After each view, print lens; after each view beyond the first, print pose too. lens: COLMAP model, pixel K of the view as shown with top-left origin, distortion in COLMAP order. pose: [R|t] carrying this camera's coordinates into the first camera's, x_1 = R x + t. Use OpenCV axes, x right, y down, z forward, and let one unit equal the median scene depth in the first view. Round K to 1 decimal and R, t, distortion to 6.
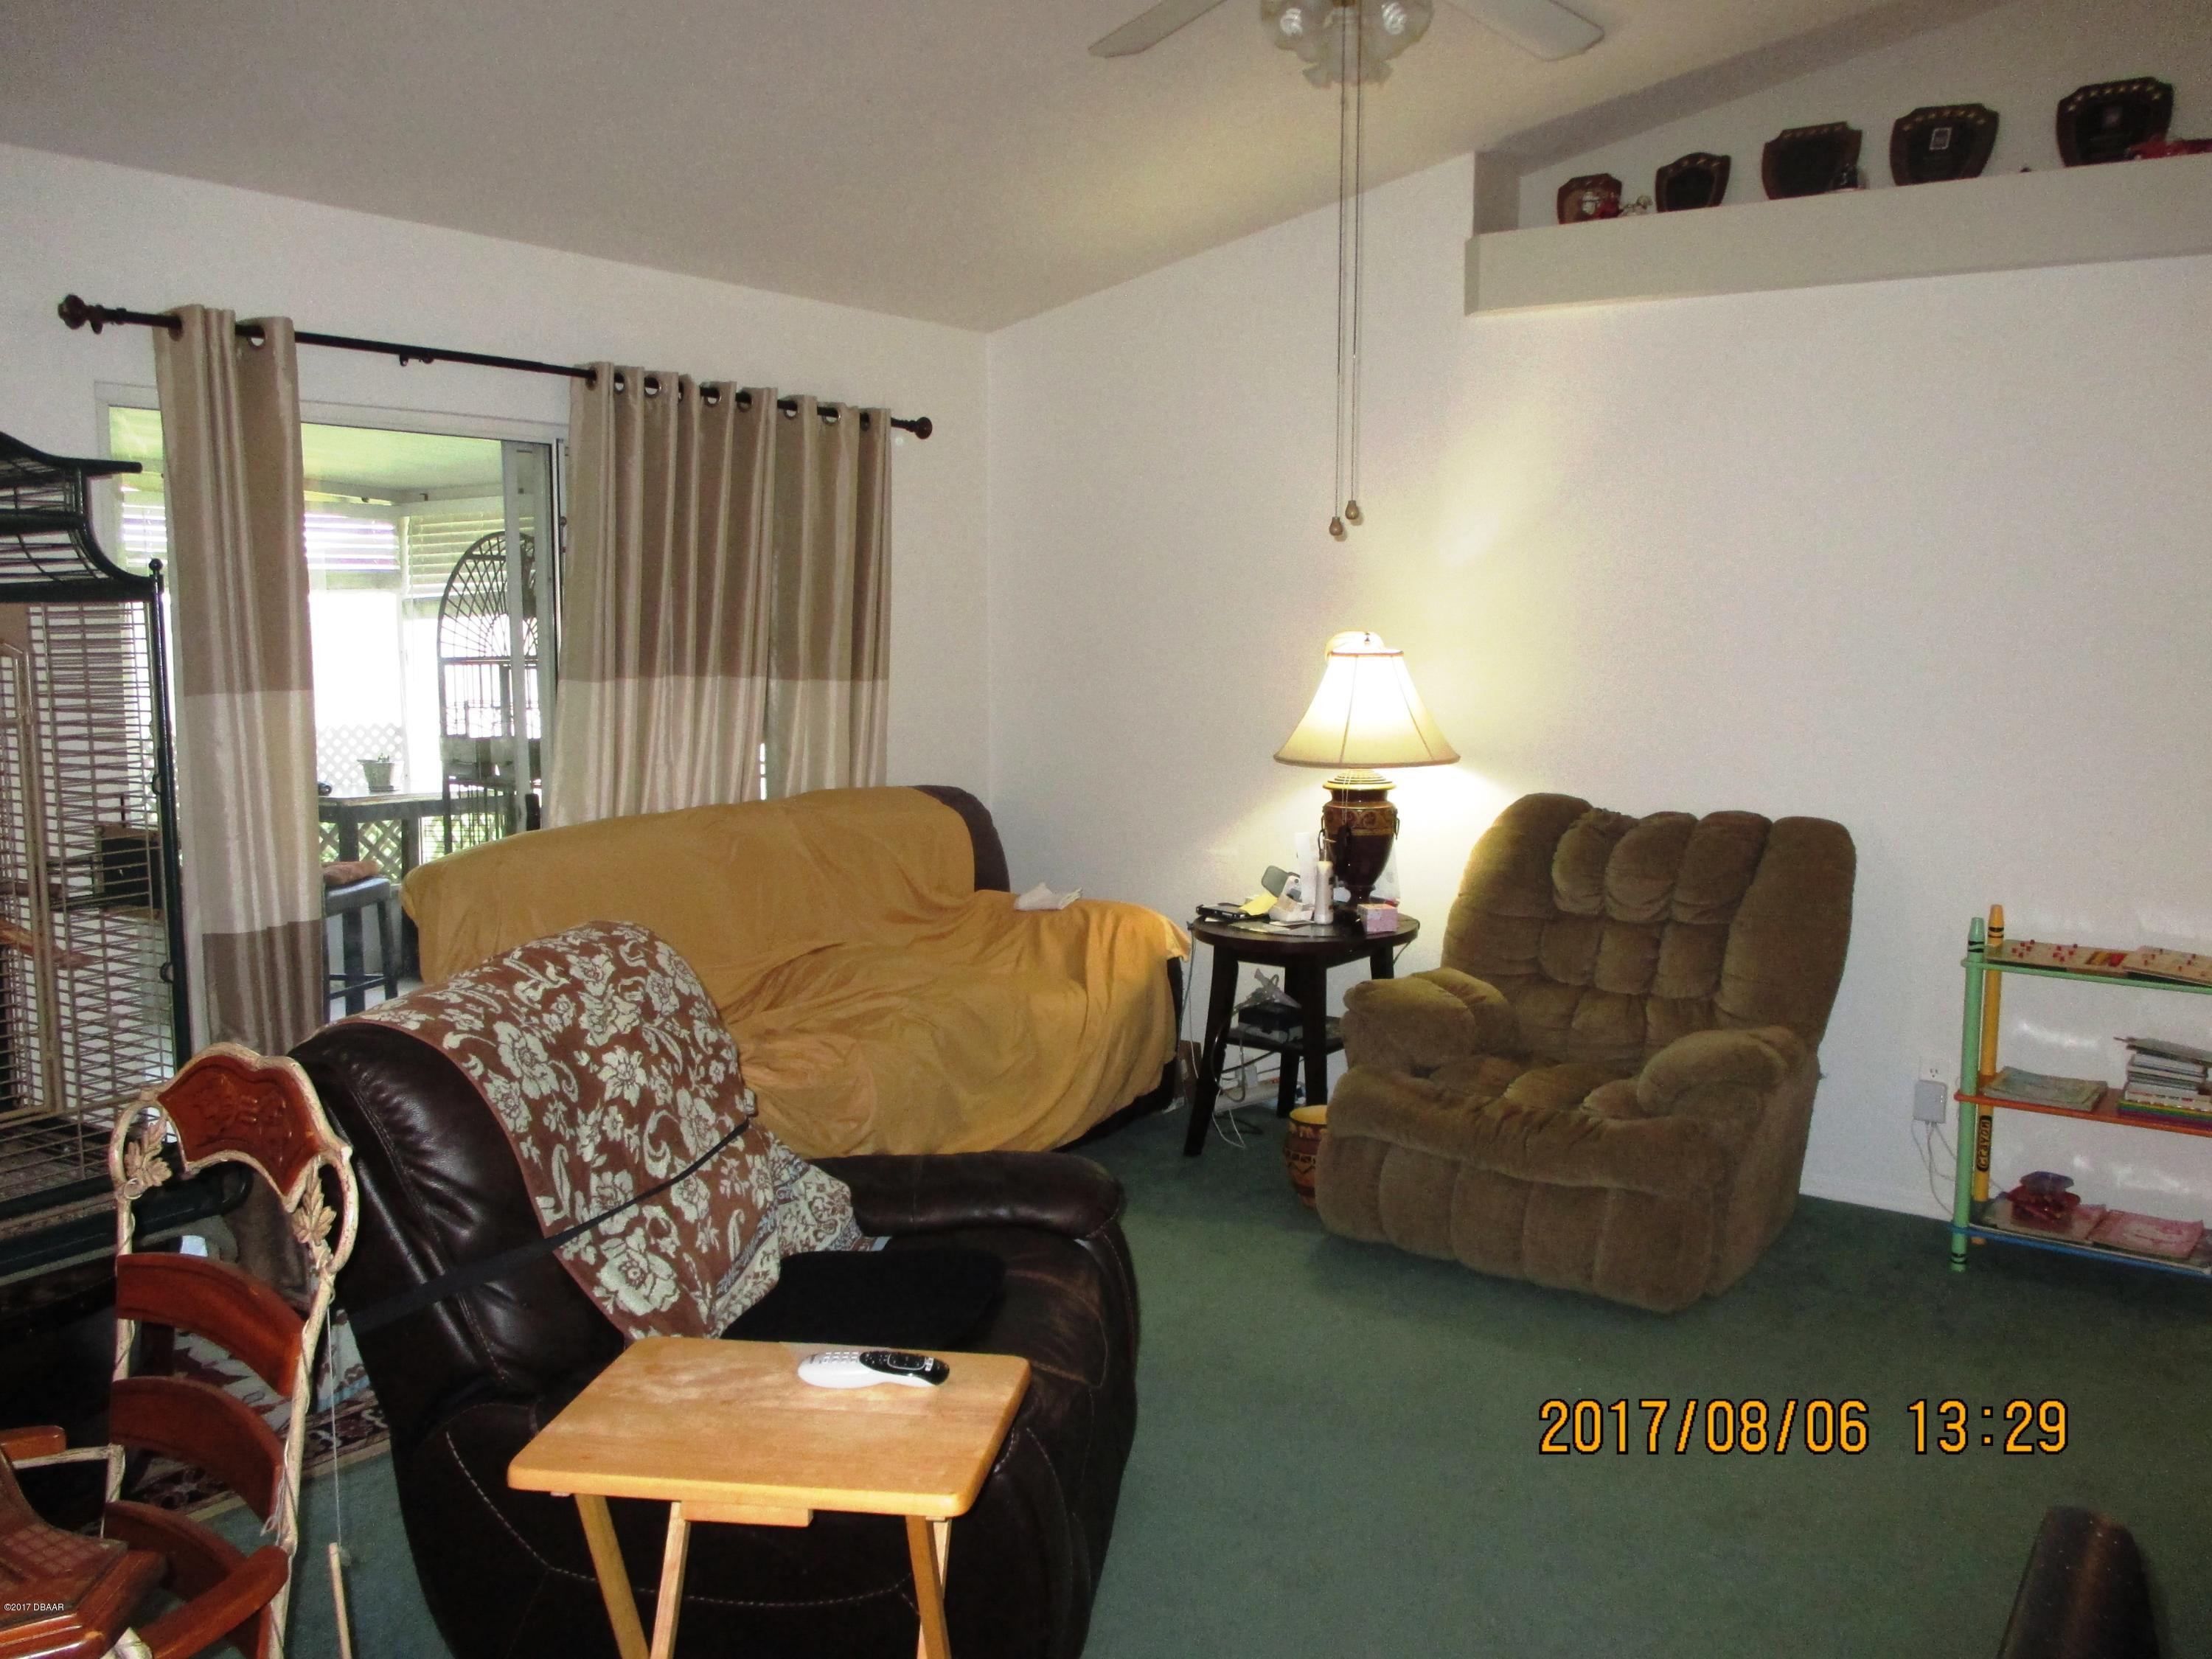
lens RADIAL K [[1873.7, 0, 1114.5], [0, 1873.7, 828.6], [0, 0, 1]] dist [-0.011918, 0.003835]
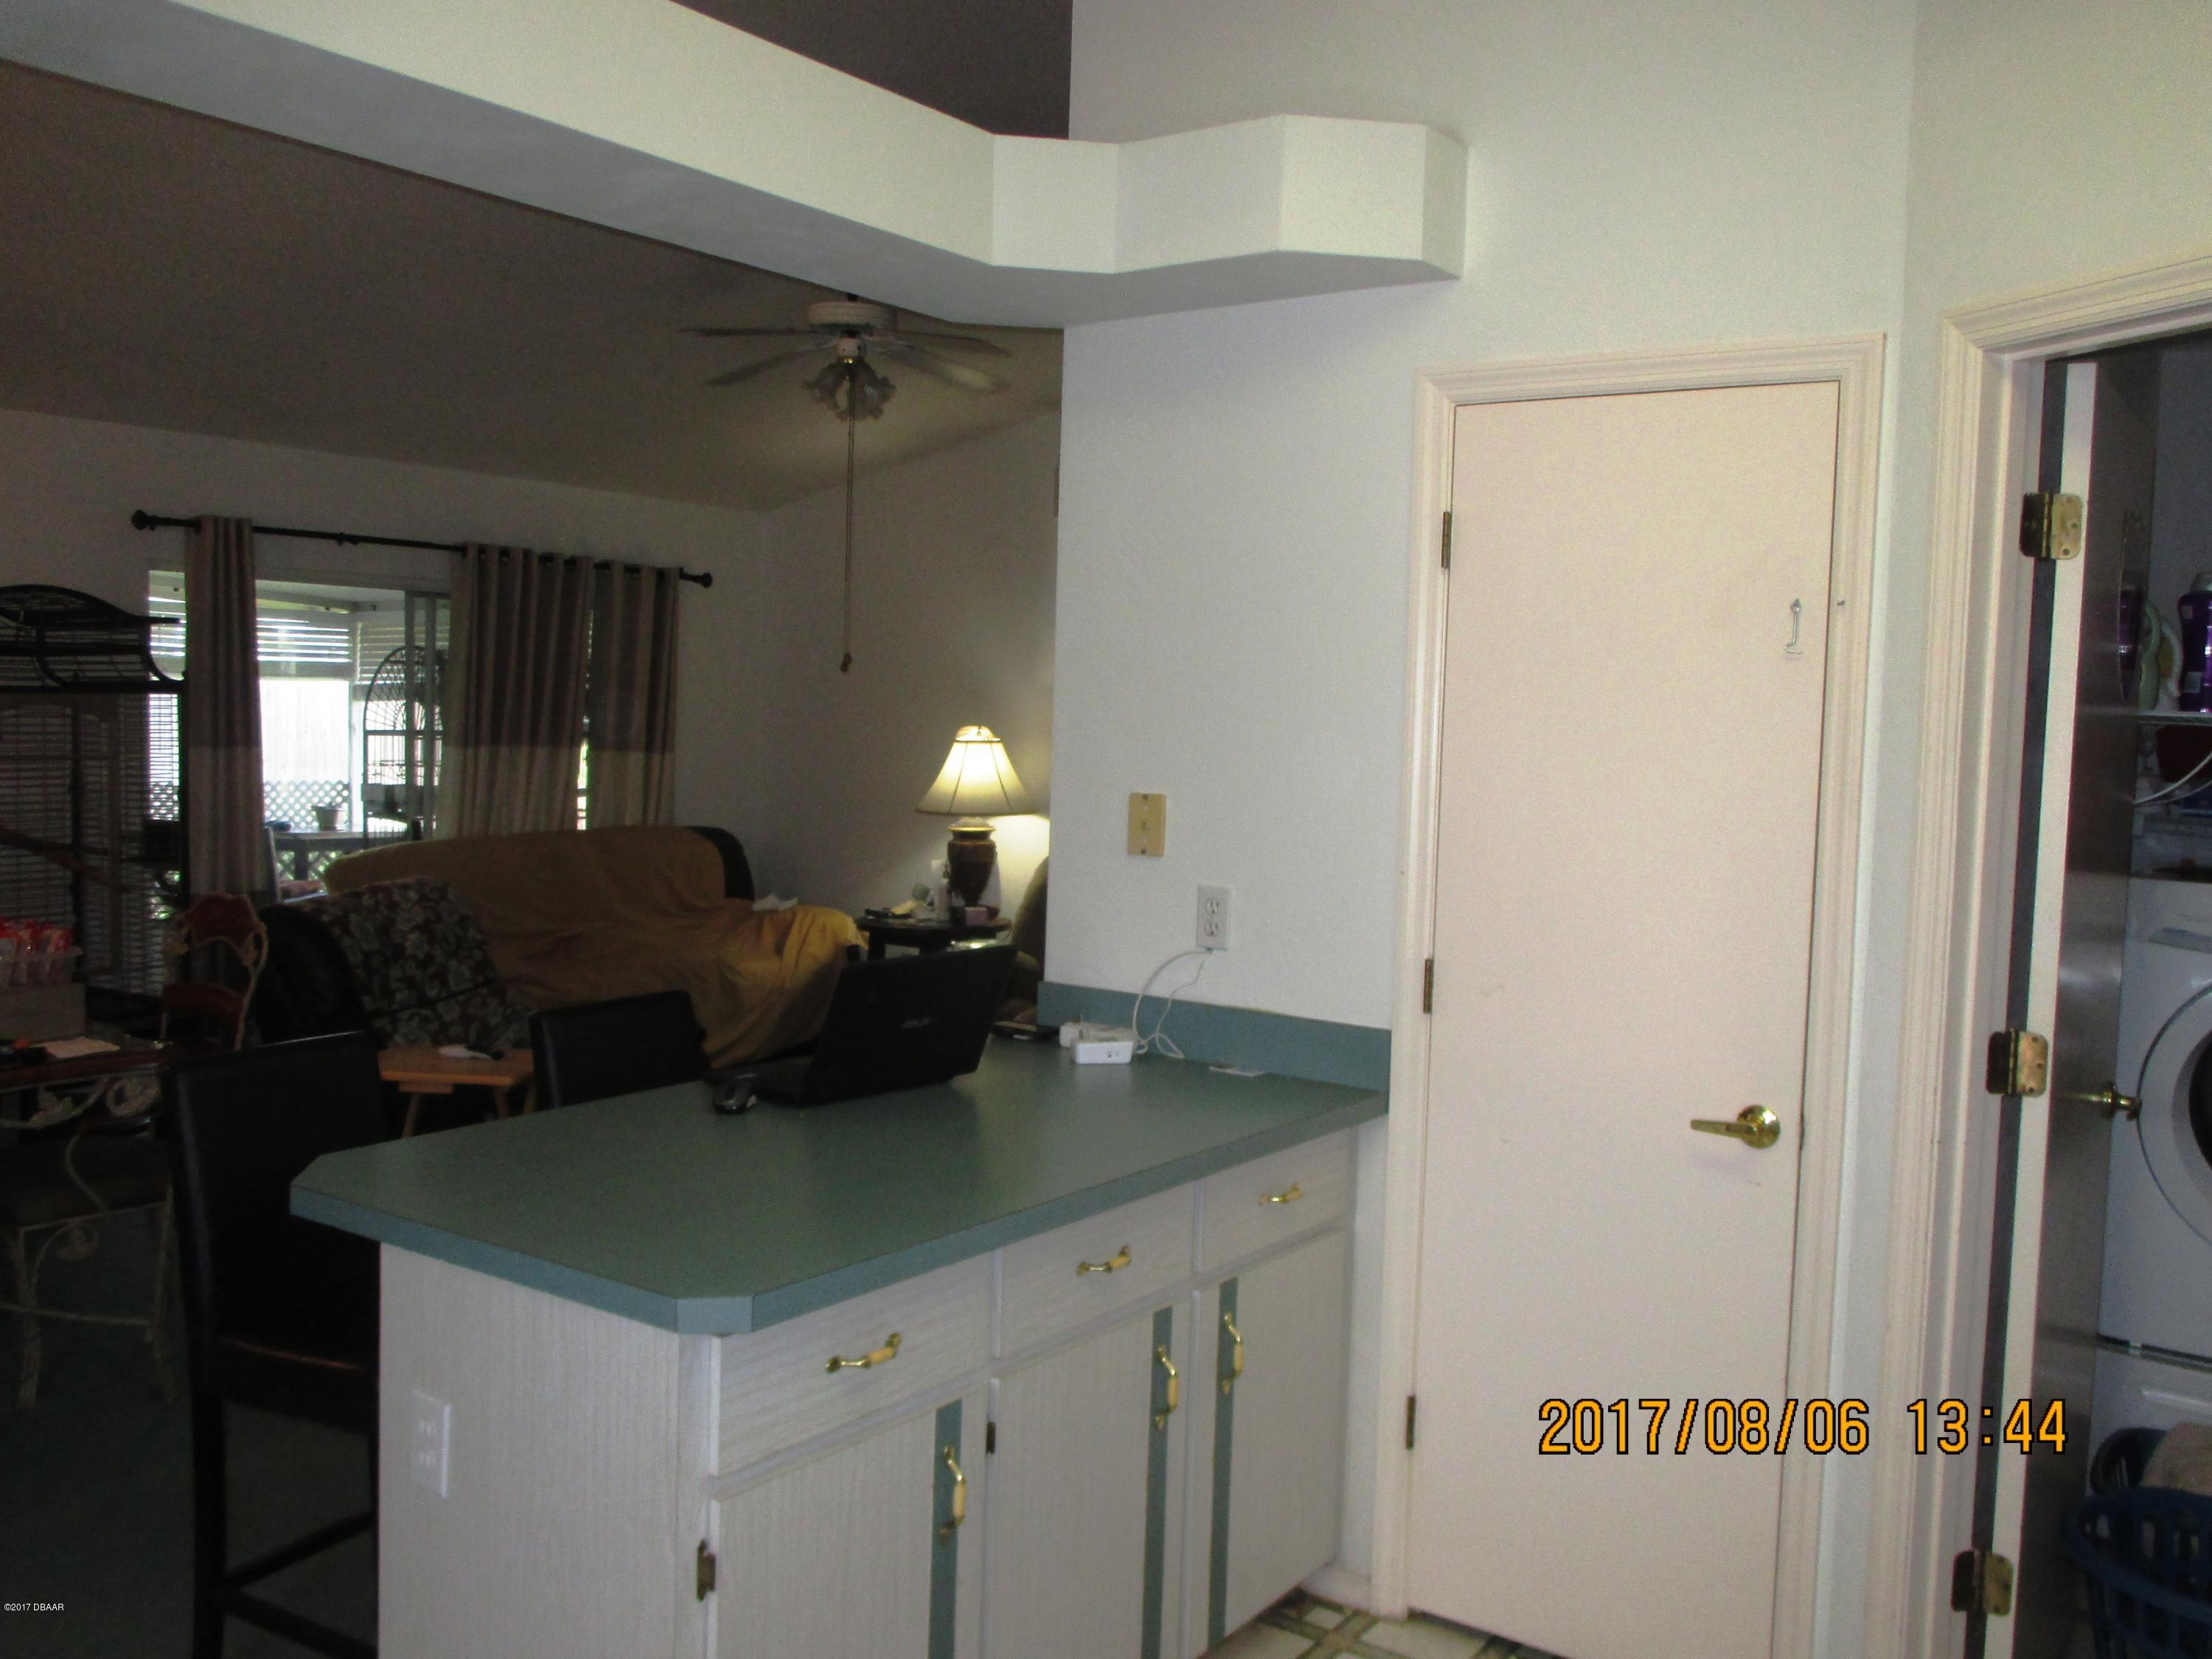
lens RADIAL K [[1873.7, 0, 1106.4], [0, 1873.7, 813.1], [0, 0, 1]] dist [-0.011918, 0.003835]
pose [[0.999729, 0.022451, 0.006225, 0.233076], [-0.022063, 0.998153, -0.056609, 0.047784], [-0.007484, 0.056457, 0.998377, -0.505403]]
